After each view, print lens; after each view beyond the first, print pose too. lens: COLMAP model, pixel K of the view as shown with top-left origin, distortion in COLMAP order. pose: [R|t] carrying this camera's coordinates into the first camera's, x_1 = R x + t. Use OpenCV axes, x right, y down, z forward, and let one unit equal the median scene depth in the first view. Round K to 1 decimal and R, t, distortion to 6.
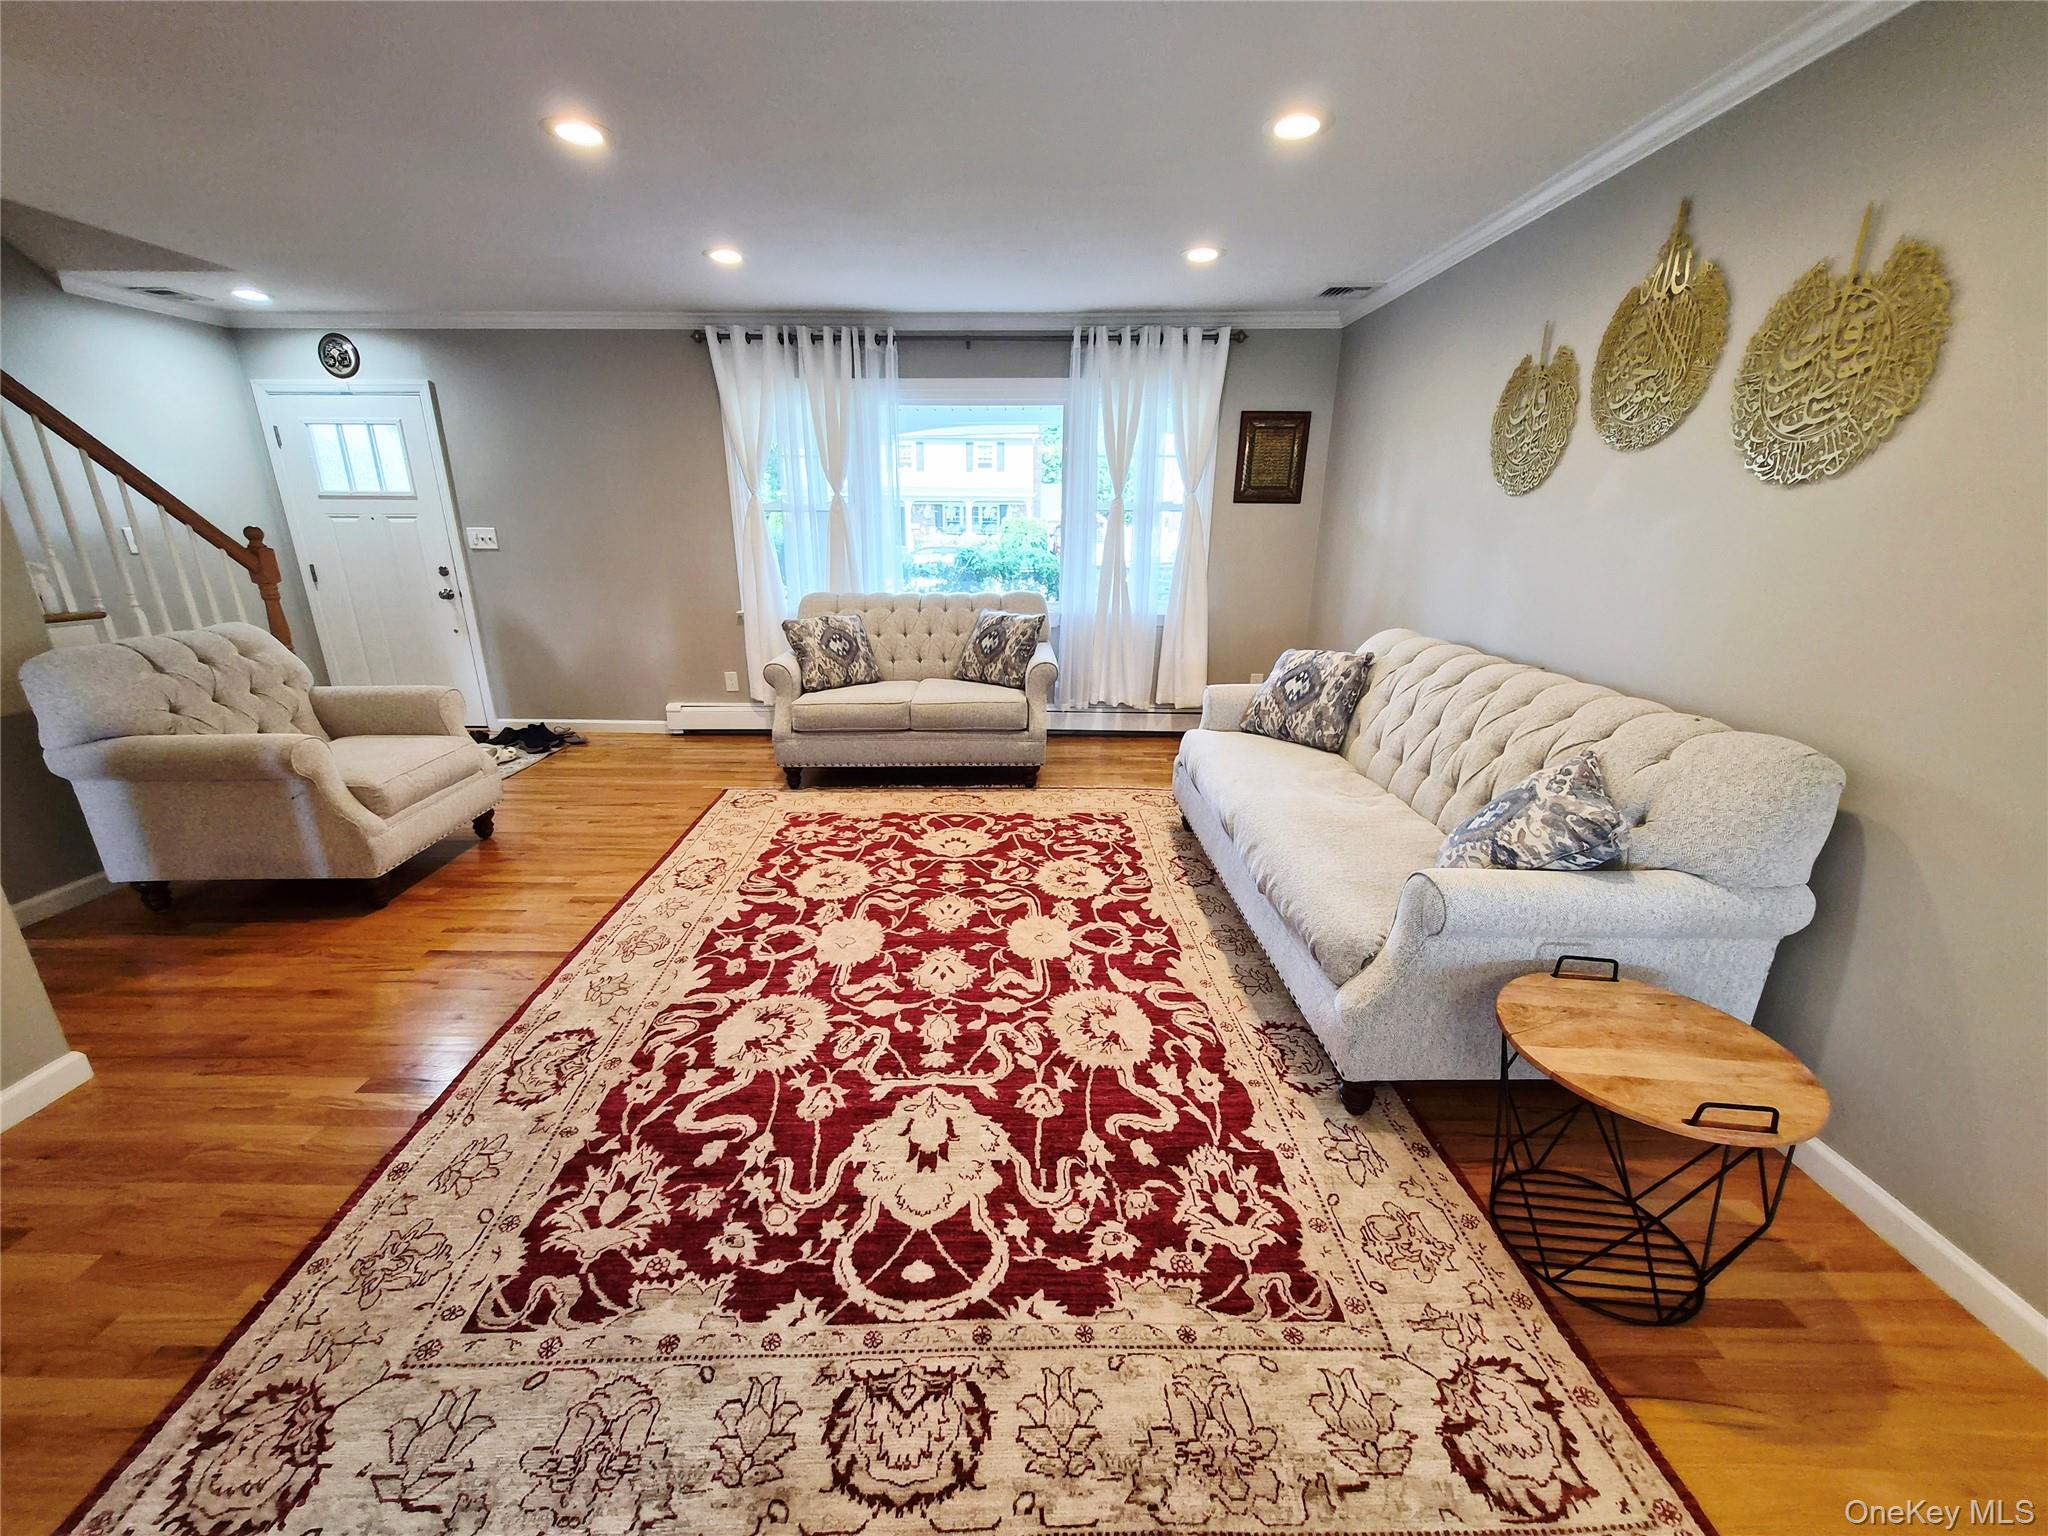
lens RADIAL K [[806.2, 0, 1013.2], [0, 806.2, 772.0], [0, 0, 1]] dist [-0.001304, 0.000589]
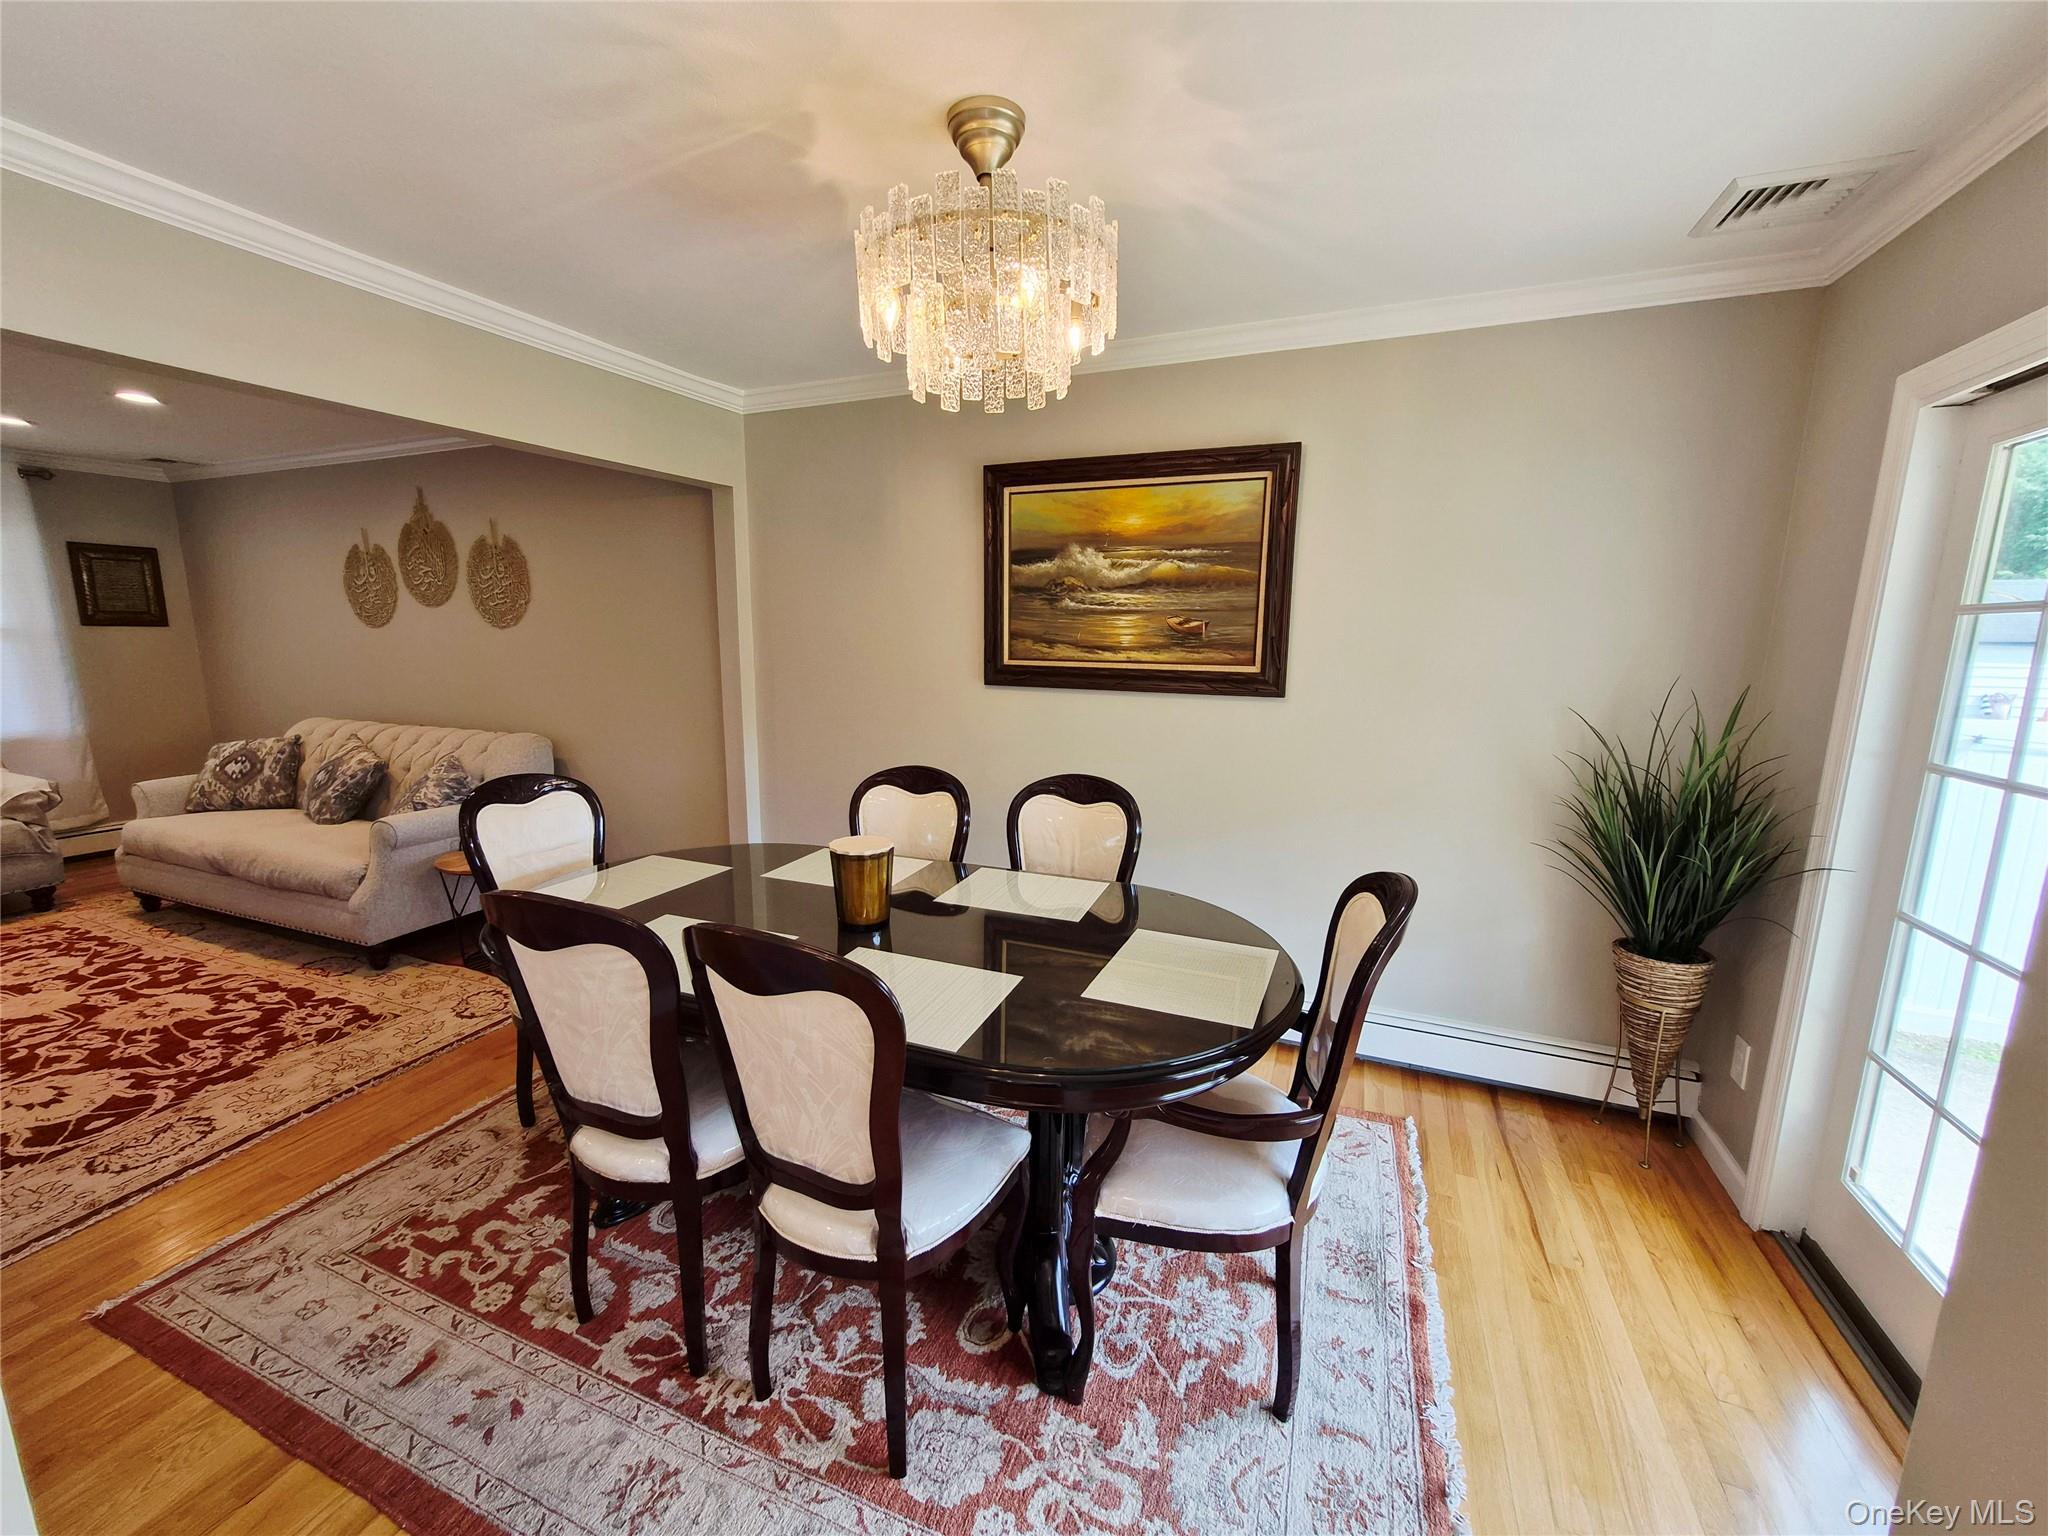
lens RADIAL K [[803.2, 0, 1013.9], [0, 803.2, 772.1], [0, 0, 1]] dist [-0.001542, 0.000514]
pose [[0.379674, -0.161410, 0.910931, -0.501422], [0.276740, 0.959389, 0.054652, 0.251632], [-0.882759, 0.231341, 0.408924, -0.900530]]
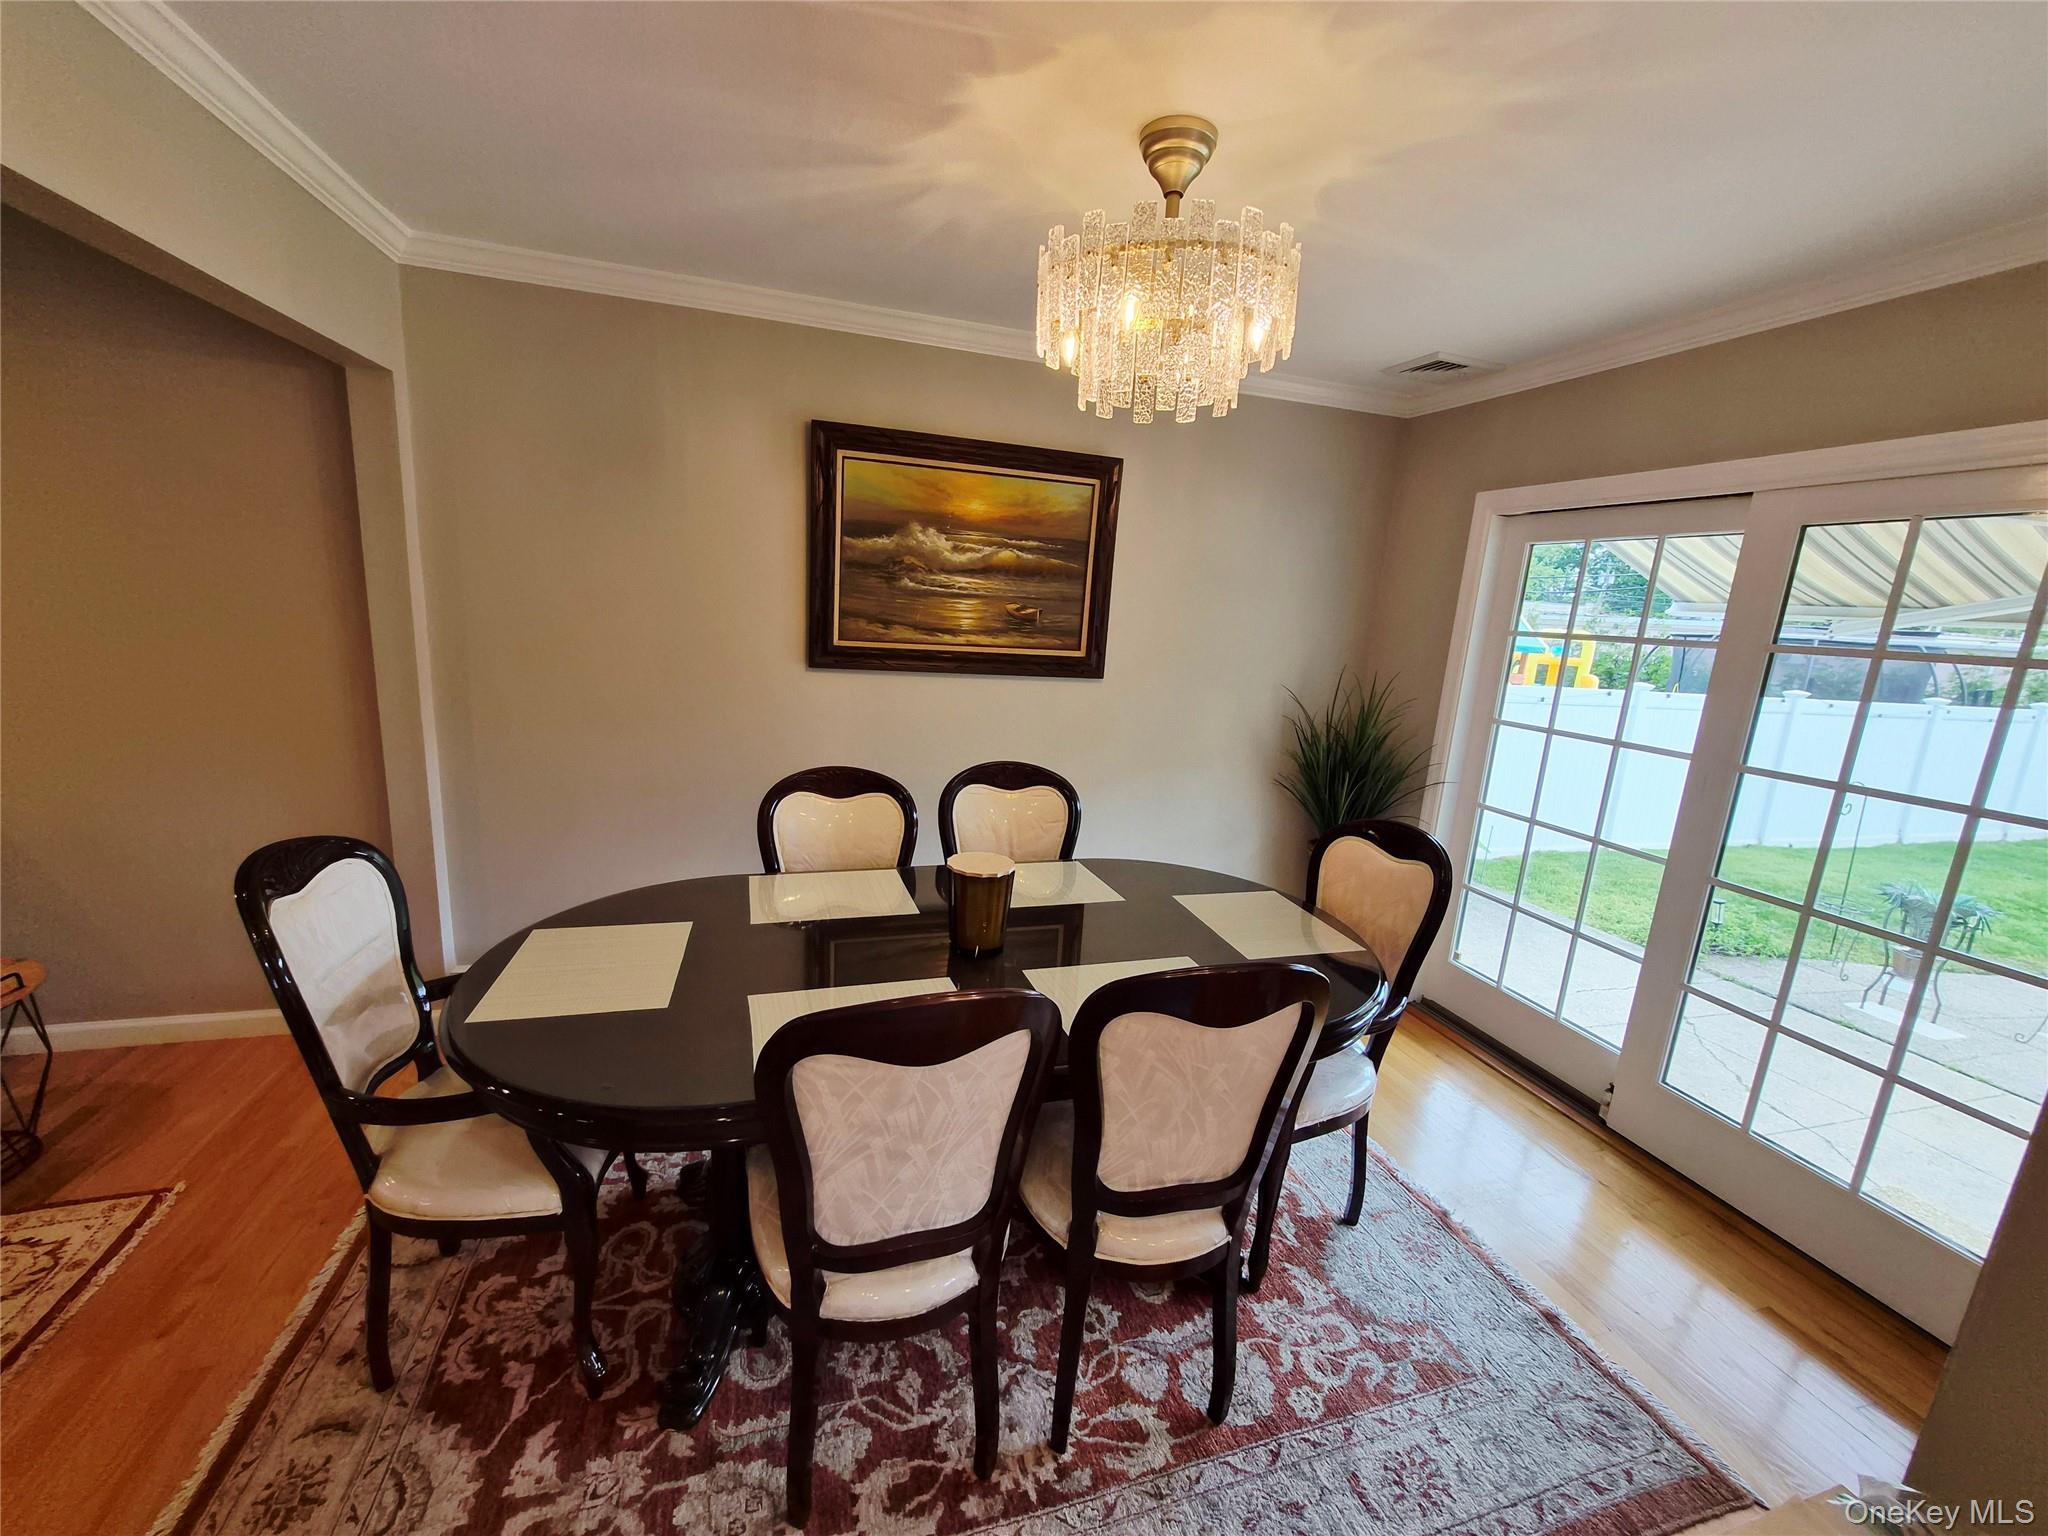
lens RADIAL K [[804.8, 0, 1012.3], [0, 804.8, 771.0], [0, 0, 1]] dist [-0.001646, 0.000049]
pose [[-0.291358, -0.220502, 0.930854, -0.522808], [0.233593, 0.927216, 0.292755, 0.029134], [-0.927655, 0.302738, -0.218644, -0.302604]]
